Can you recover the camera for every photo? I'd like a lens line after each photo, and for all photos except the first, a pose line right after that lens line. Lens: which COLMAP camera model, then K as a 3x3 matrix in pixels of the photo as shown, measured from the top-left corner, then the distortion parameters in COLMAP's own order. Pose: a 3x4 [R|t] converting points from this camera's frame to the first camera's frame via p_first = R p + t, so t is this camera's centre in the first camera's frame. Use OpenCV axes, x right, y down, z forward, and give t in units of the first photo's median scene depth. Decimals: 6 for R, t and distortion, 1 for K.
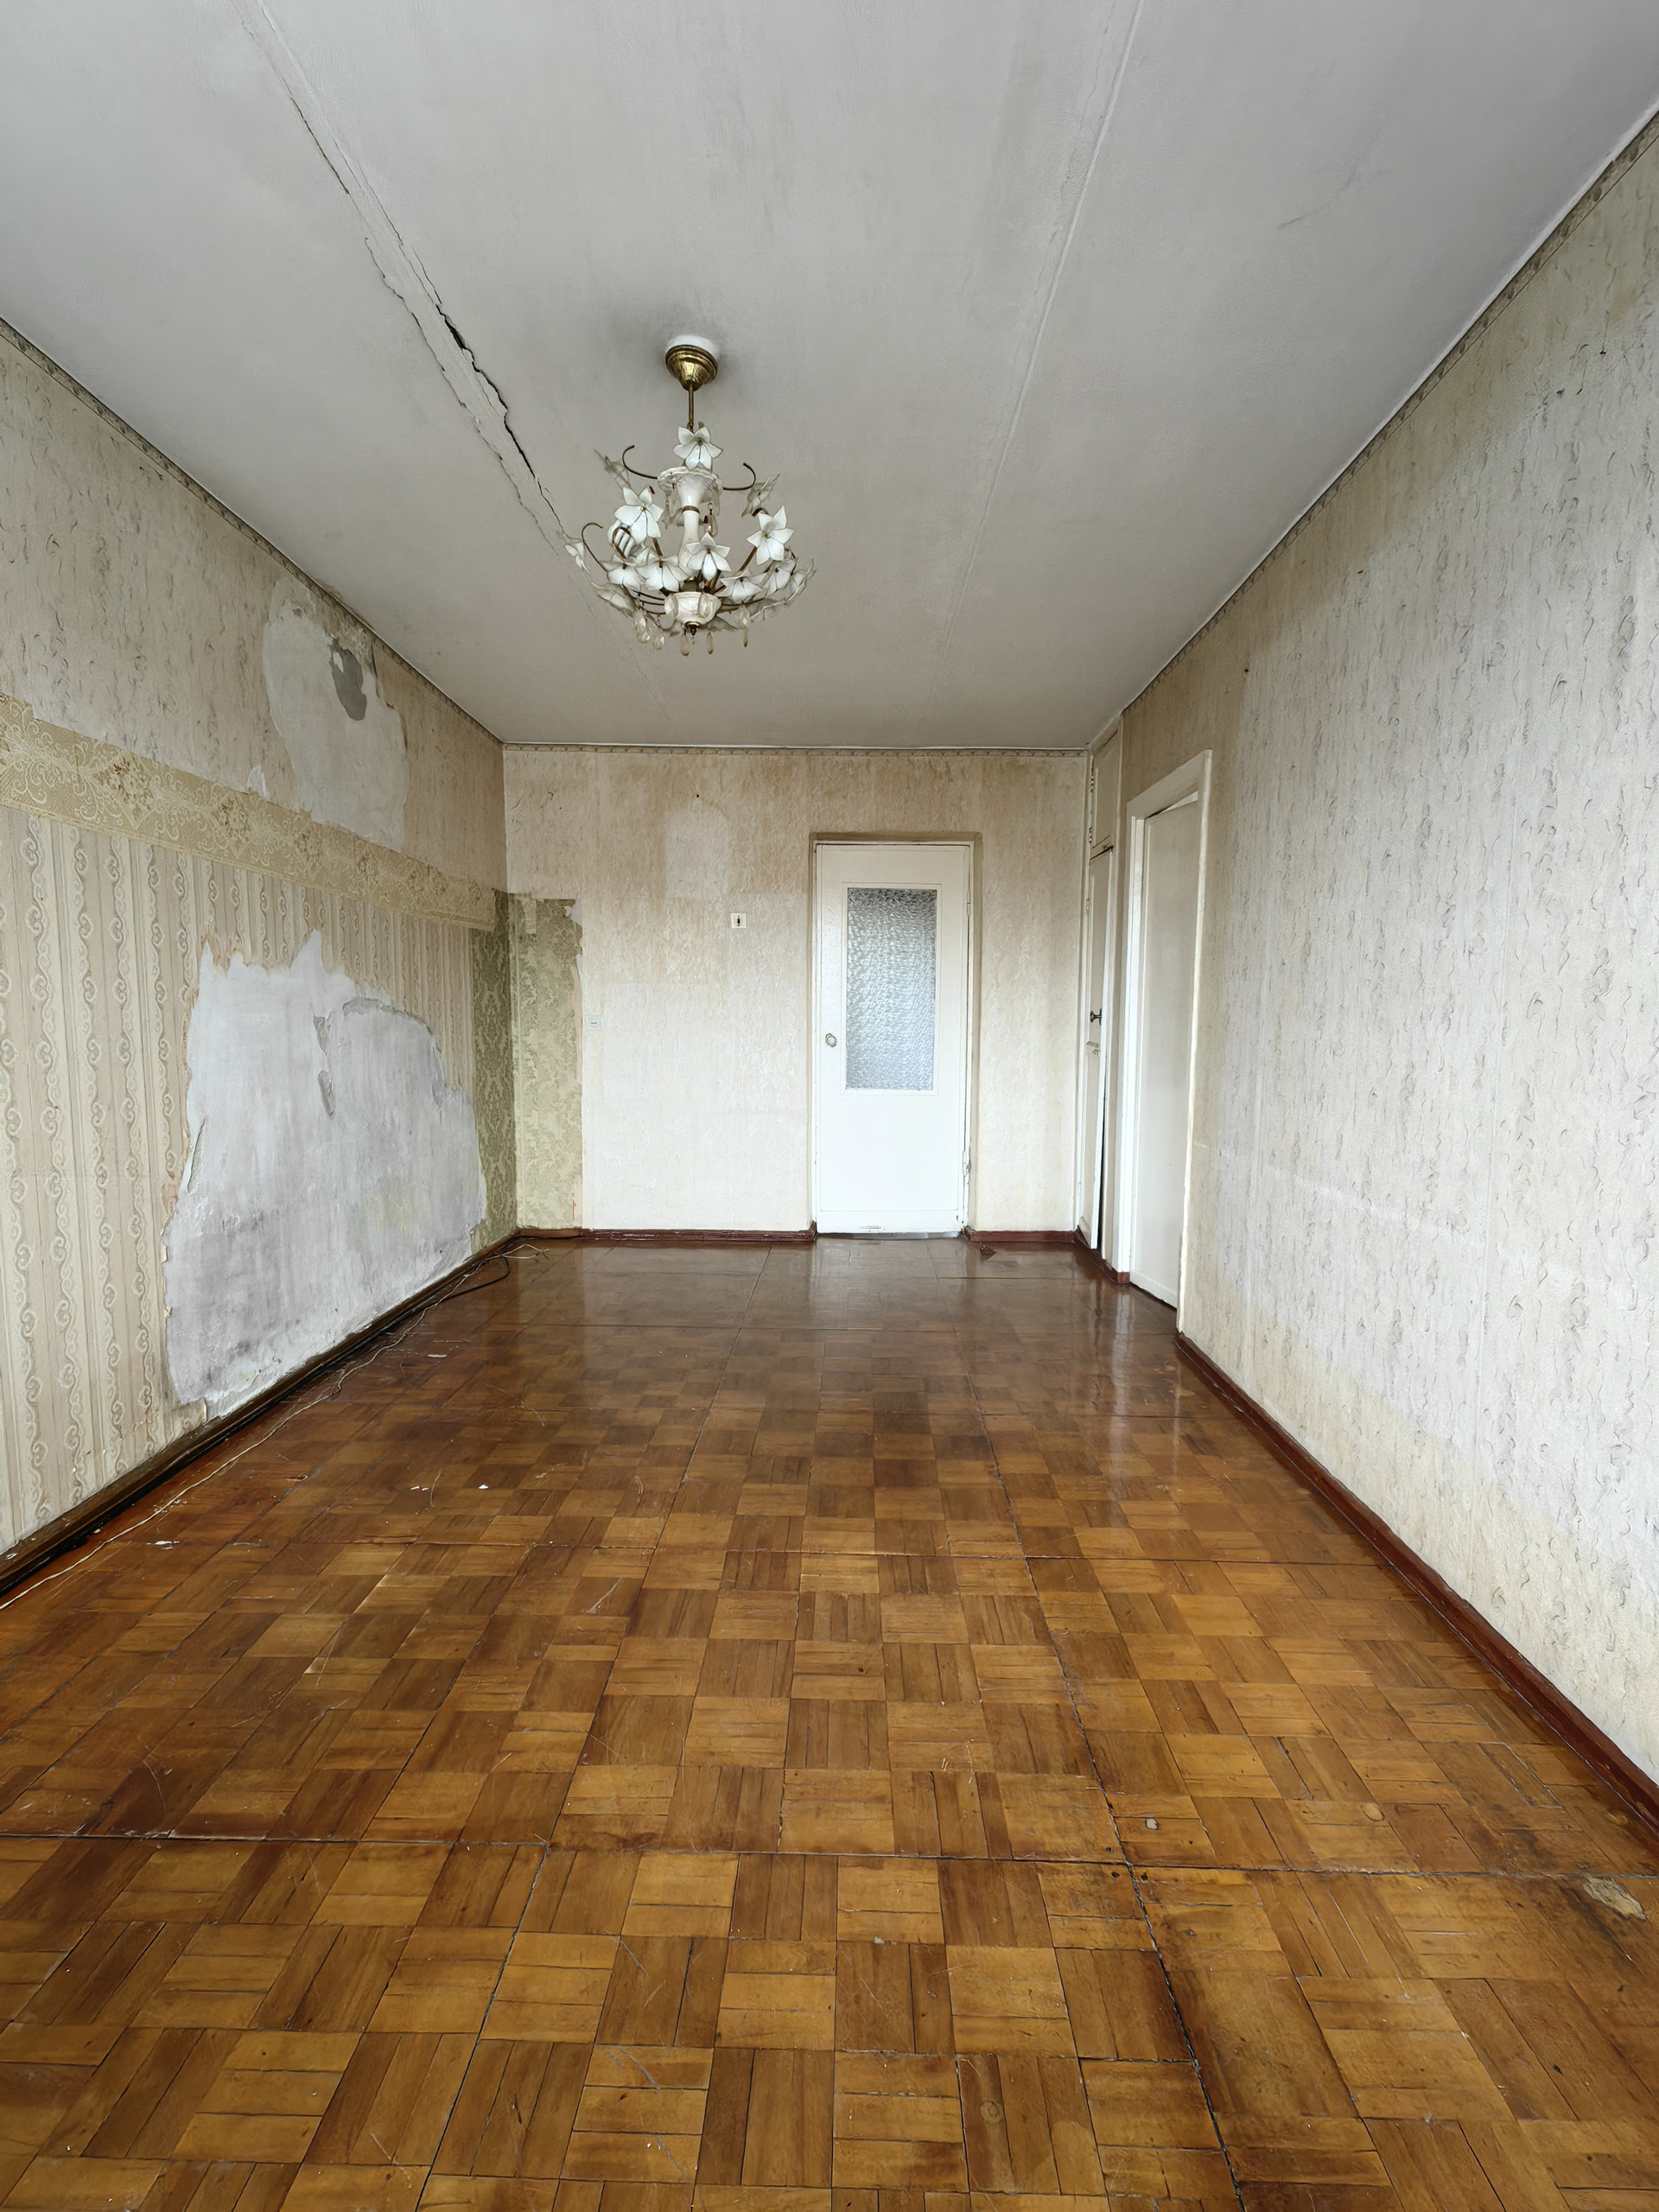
lens RADIAL K [[1028.4, 0, 826.0], [0, 1028.4, 1109.0], [0, 0, 1]] dist [-0.000259, -0.000012]
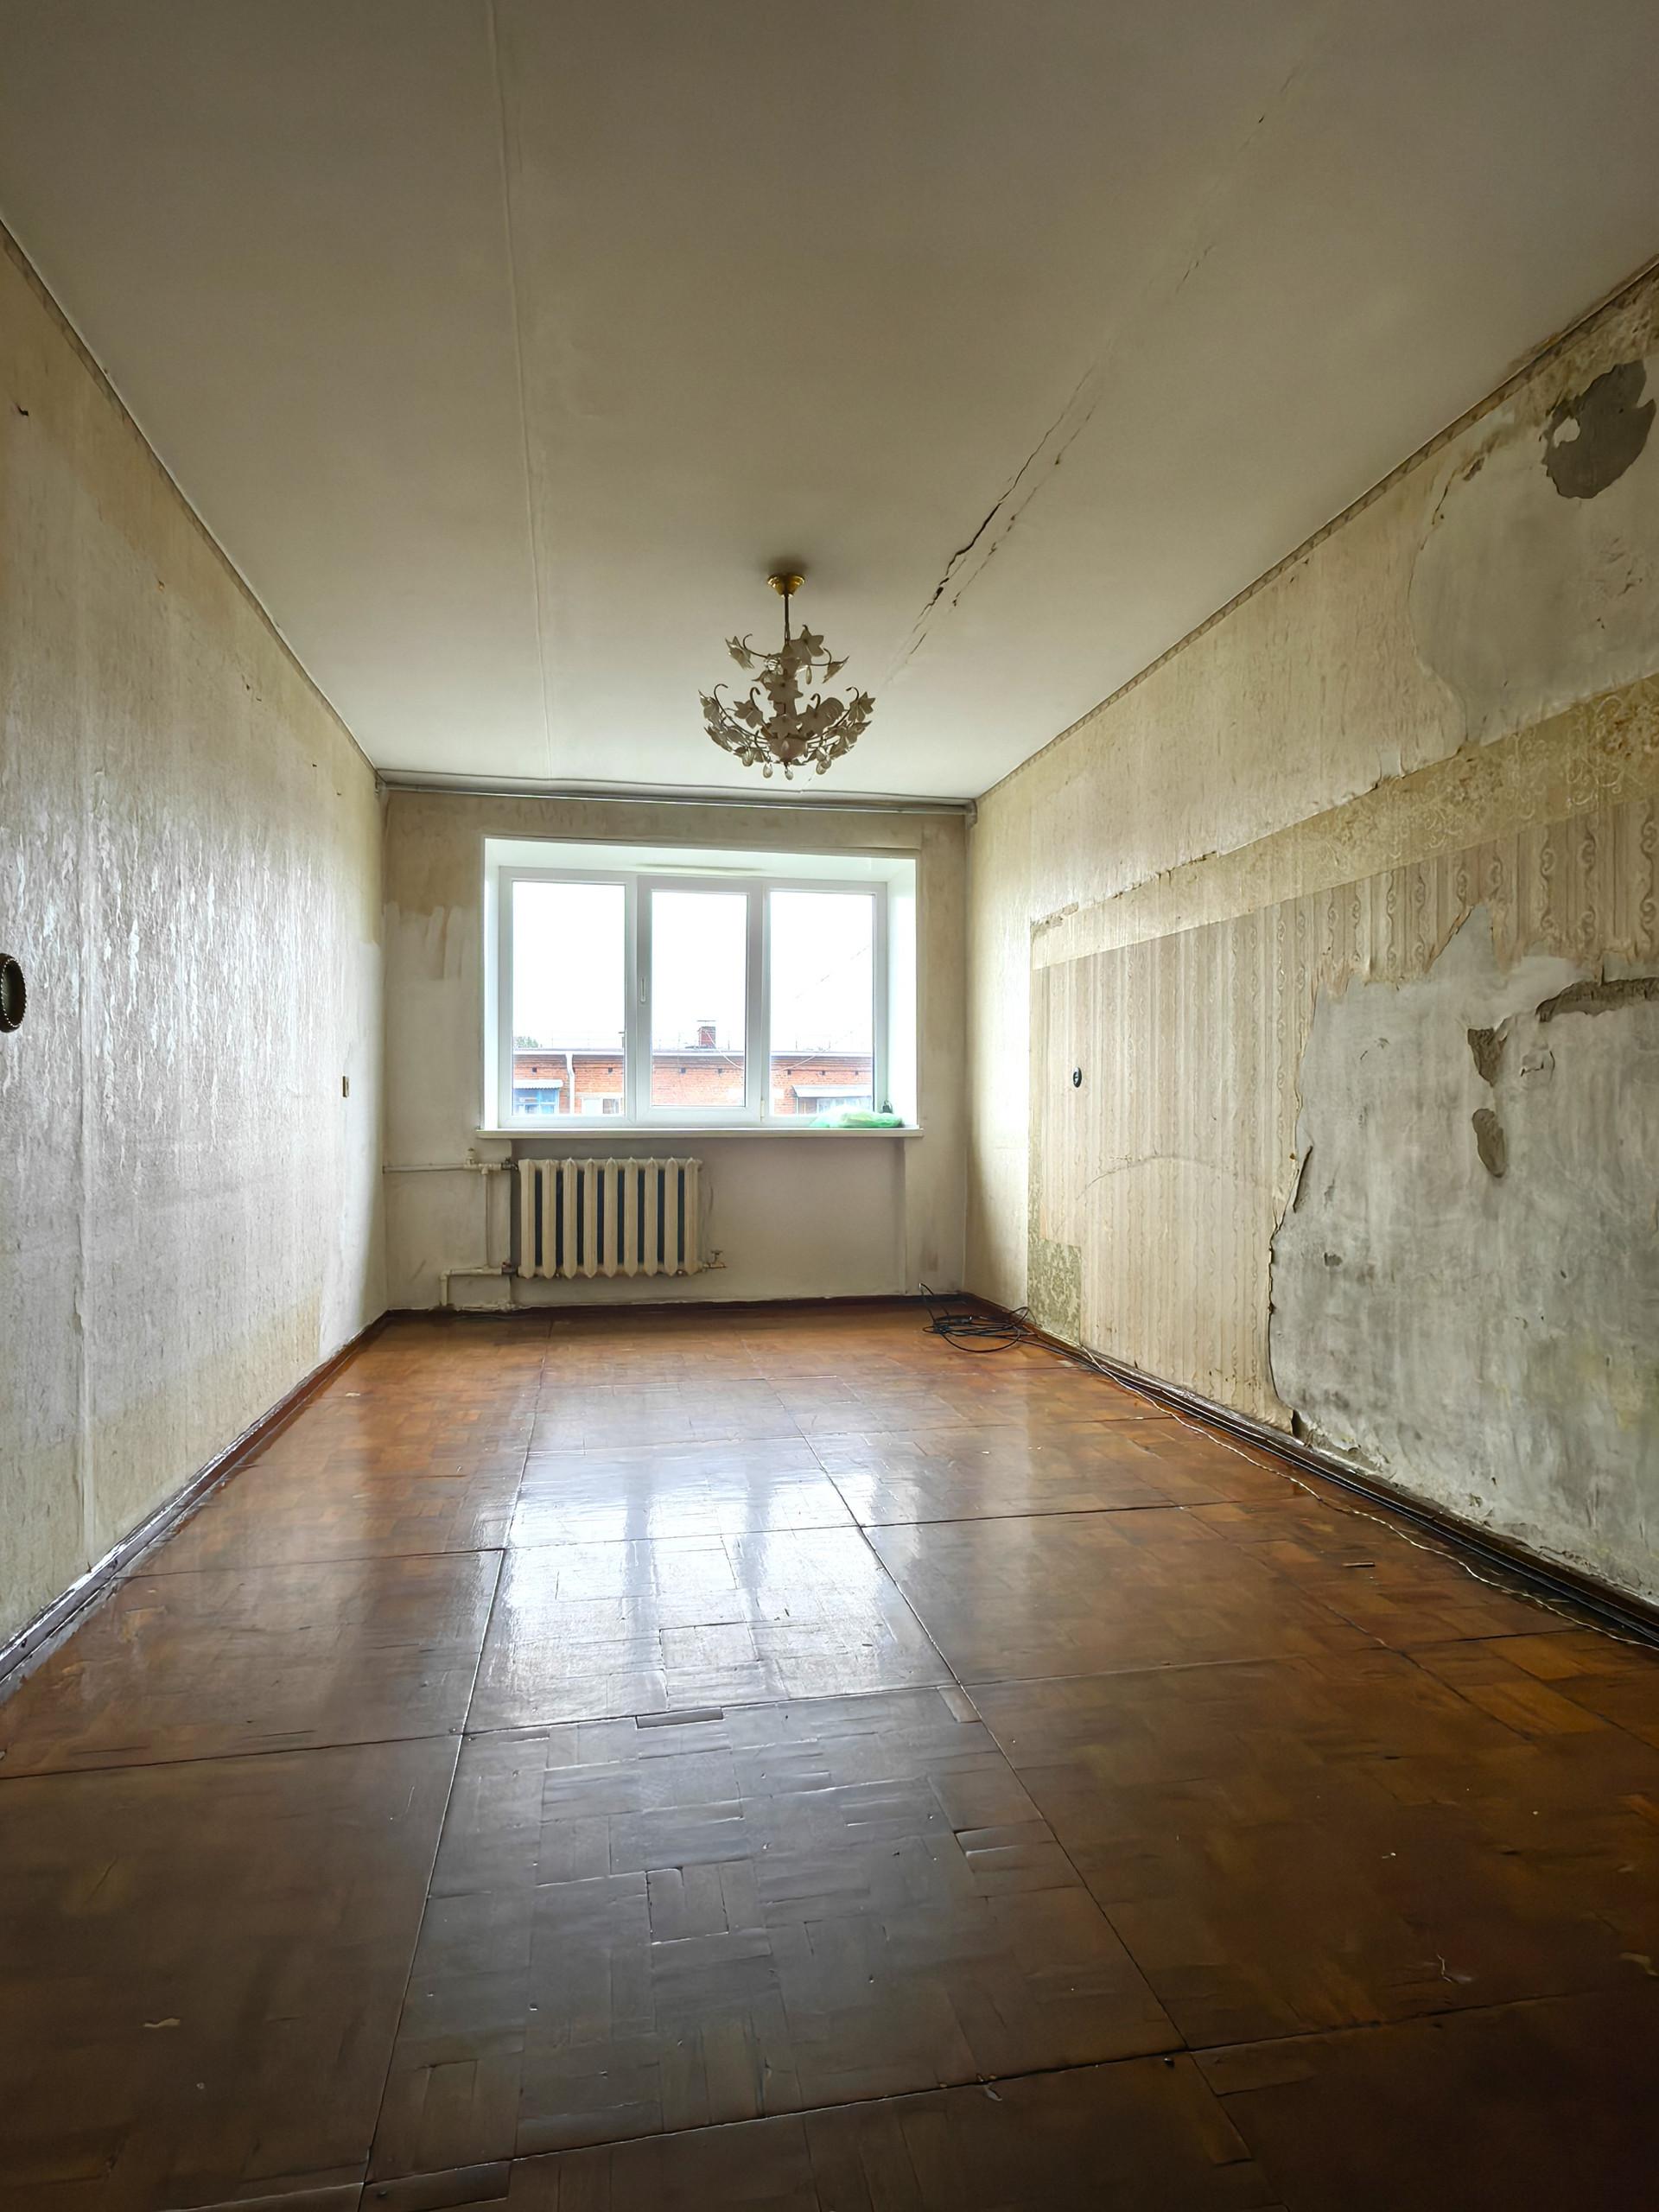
lens RADIAL K [[1159.9, 0, 827.2], [0, 1159.9, 1113.7], [0, 0, 1]] dist [-0.000824, -0.000093]
pose [[-0.977226, -0.004509, -0.212154, 0.102844], [-0.022066, 0.996513, 0.080463, -0.096977], [0.211052, 0.083312, -0.973918, 1.860837]]
